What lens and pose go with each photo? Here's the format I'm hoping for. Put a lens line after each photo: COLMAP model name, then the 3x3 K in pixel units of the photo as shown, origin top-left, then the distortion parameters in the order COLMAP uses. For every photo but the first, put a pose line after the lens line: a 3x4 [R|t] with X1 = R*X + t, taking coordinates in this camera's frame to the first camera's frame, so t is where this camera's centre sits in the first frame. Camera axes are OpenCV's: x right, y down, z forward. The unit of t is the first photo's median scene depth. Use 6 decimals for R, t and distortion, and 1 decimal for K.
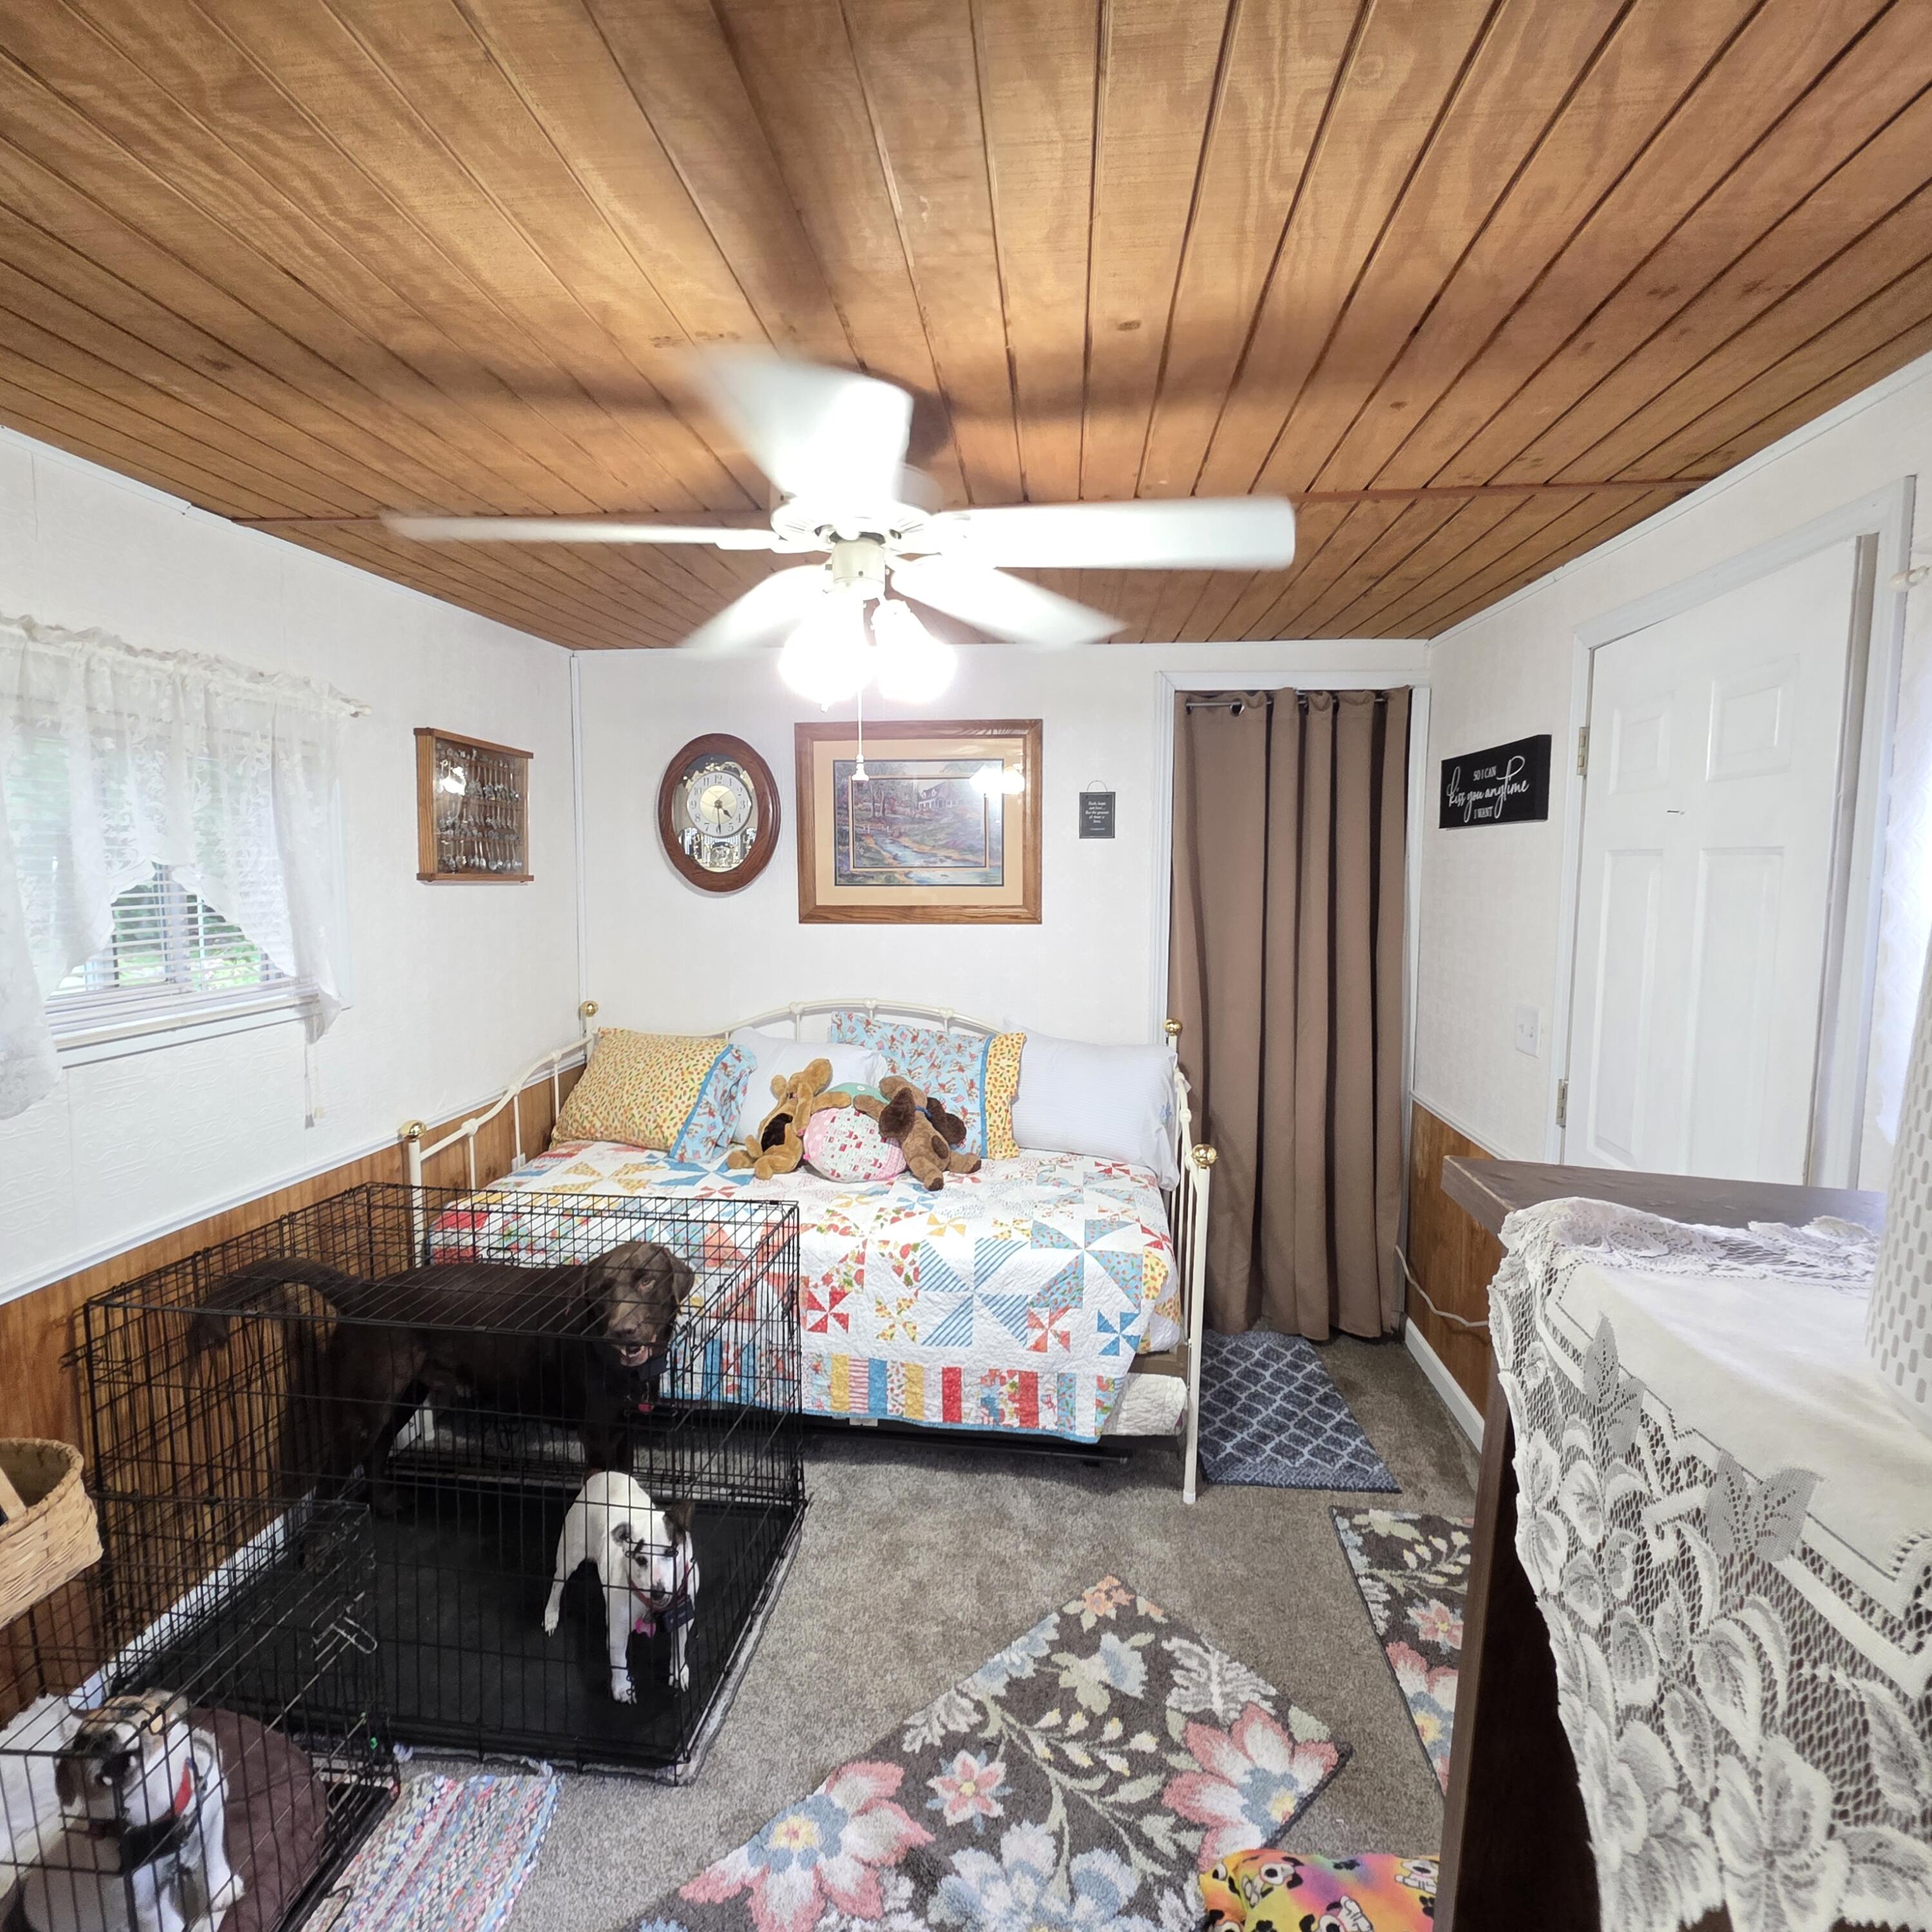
lens RADIAL K [[1025.9, 0, 969.4], [0, 1025.9, 958.0], [0, 0, 1]] dist [0.001306, -0.001118]
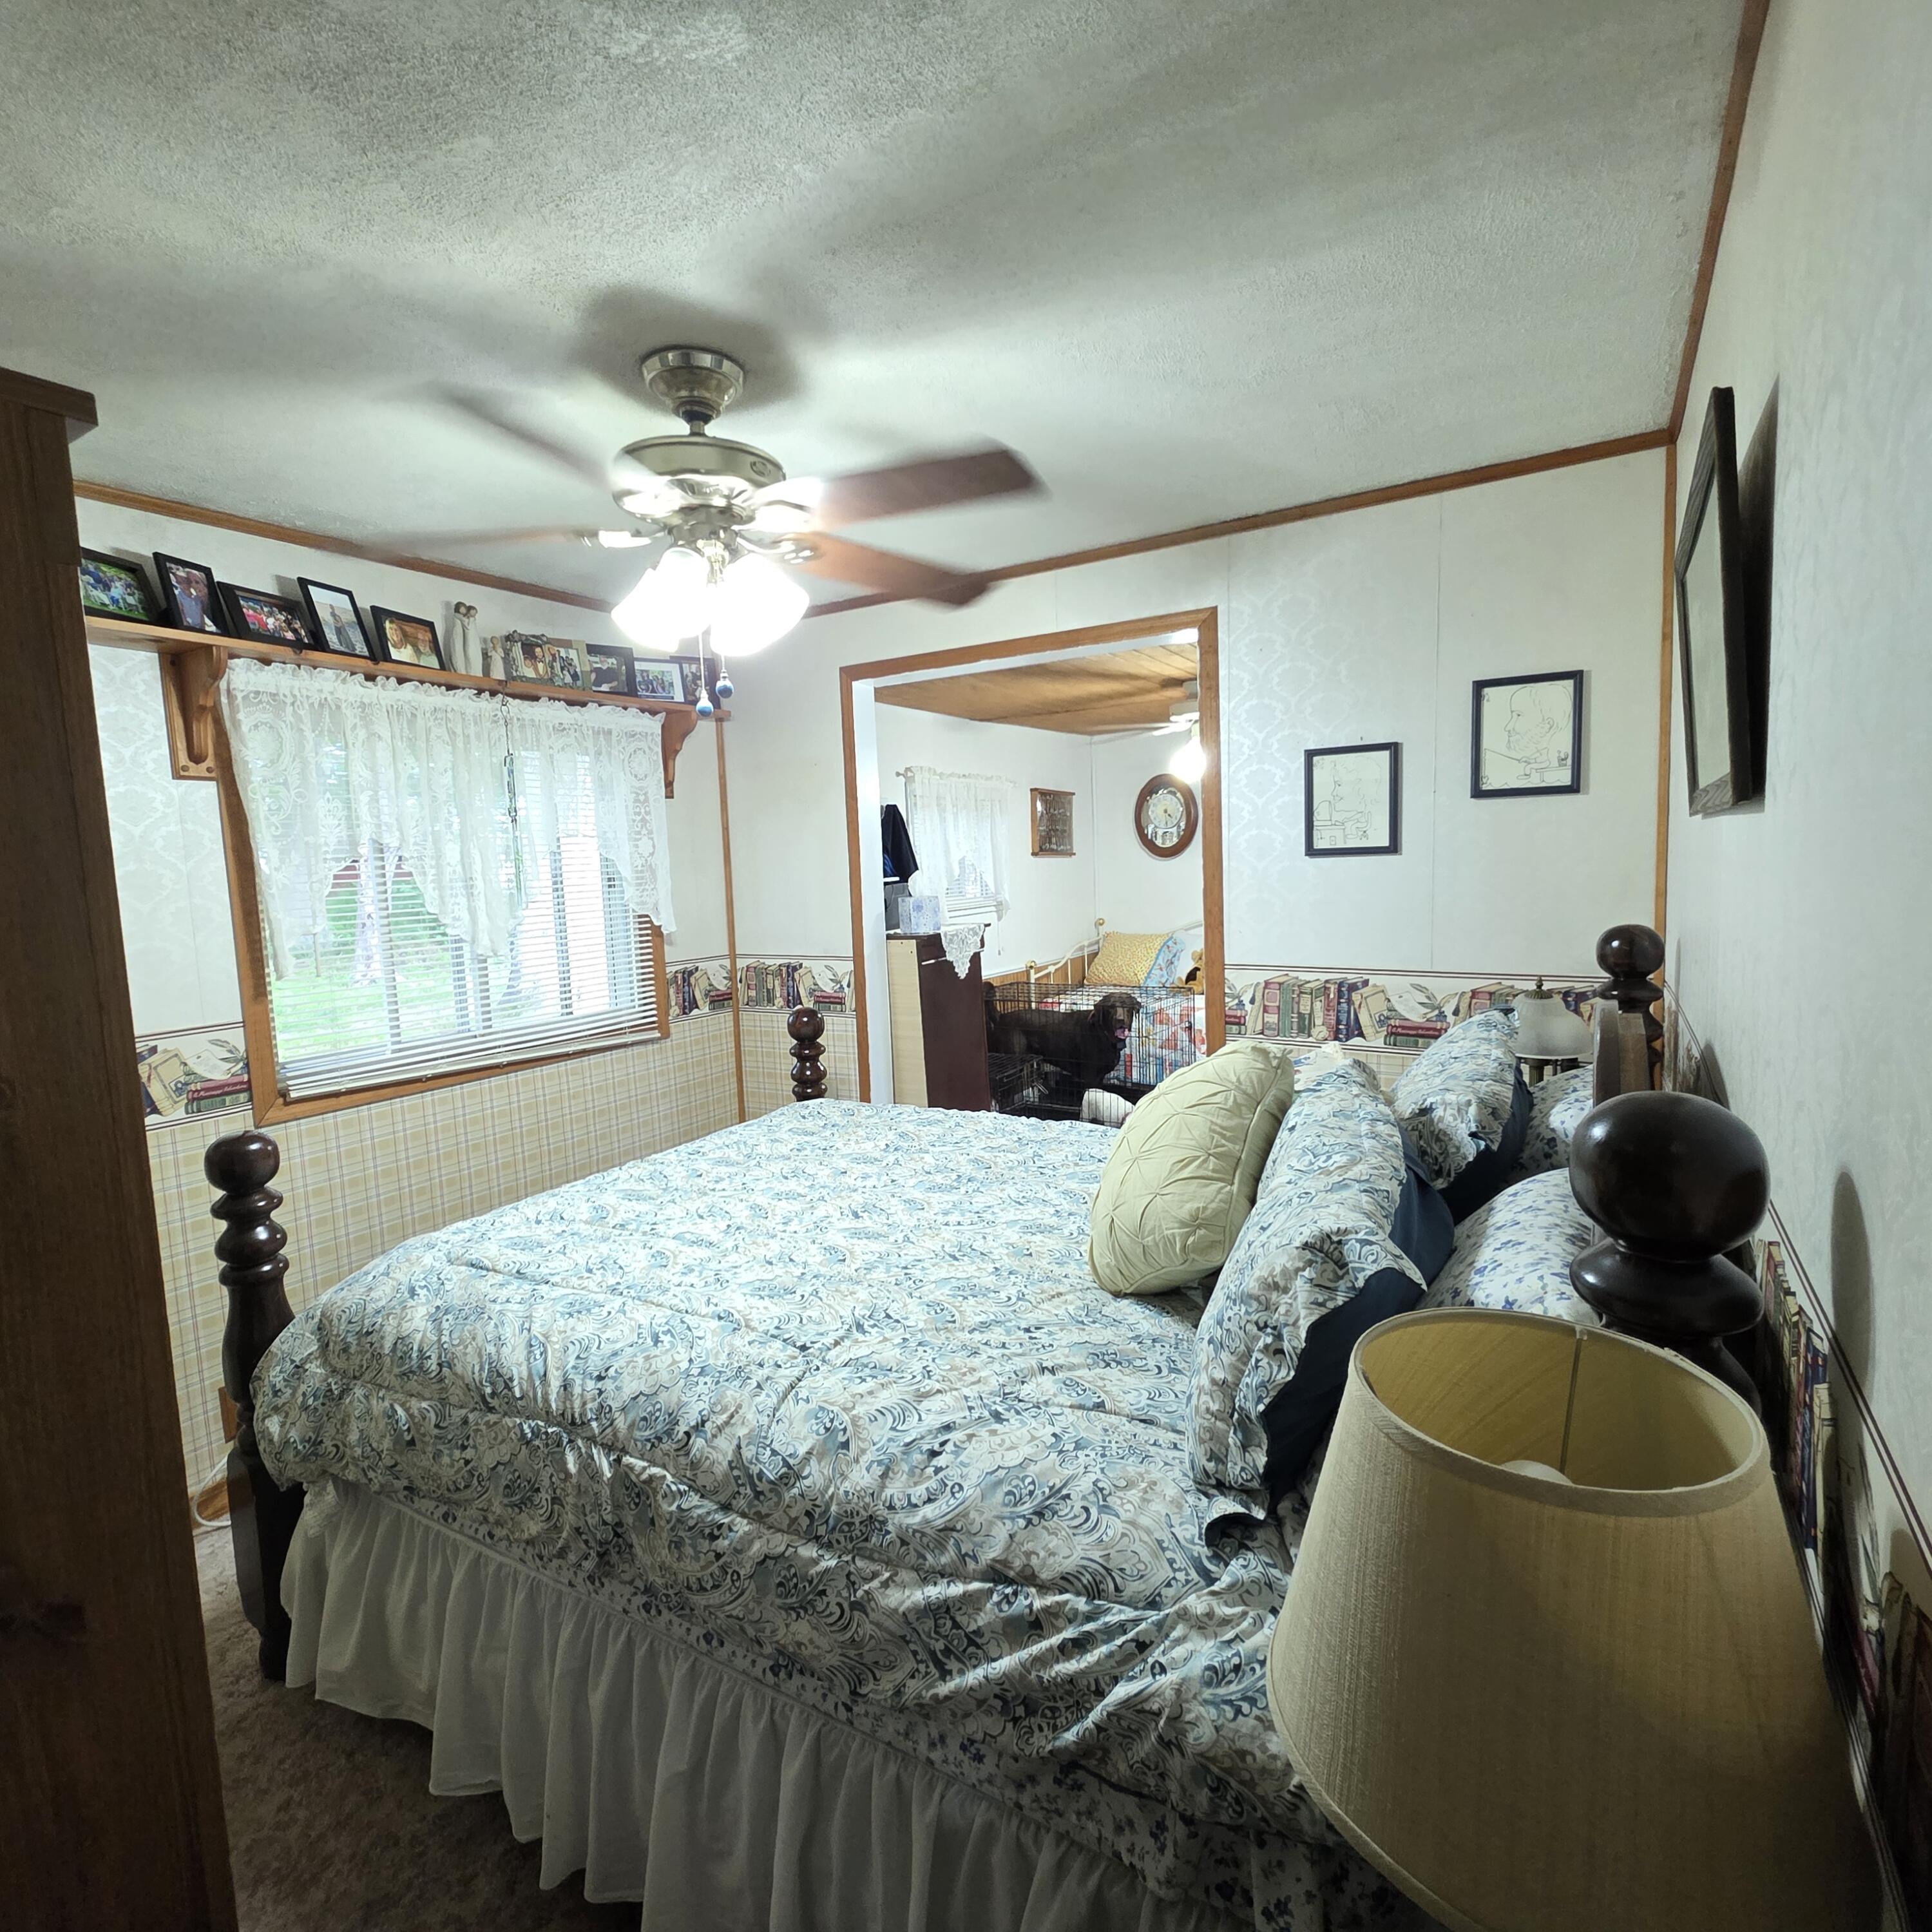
lens RADIAL K [[1025.9, 0, 969.4], [0, 1025.9, 958.0], [0, 0, 1]] dist [0.001306, -0.001118]
pose [[0.896274, -0.001291, -0.443498, 0.292830], [0.006396, 0.999929, 0.010016, 0.107974], [0.443454, -0.011814, 0.896219, -0.931767]]
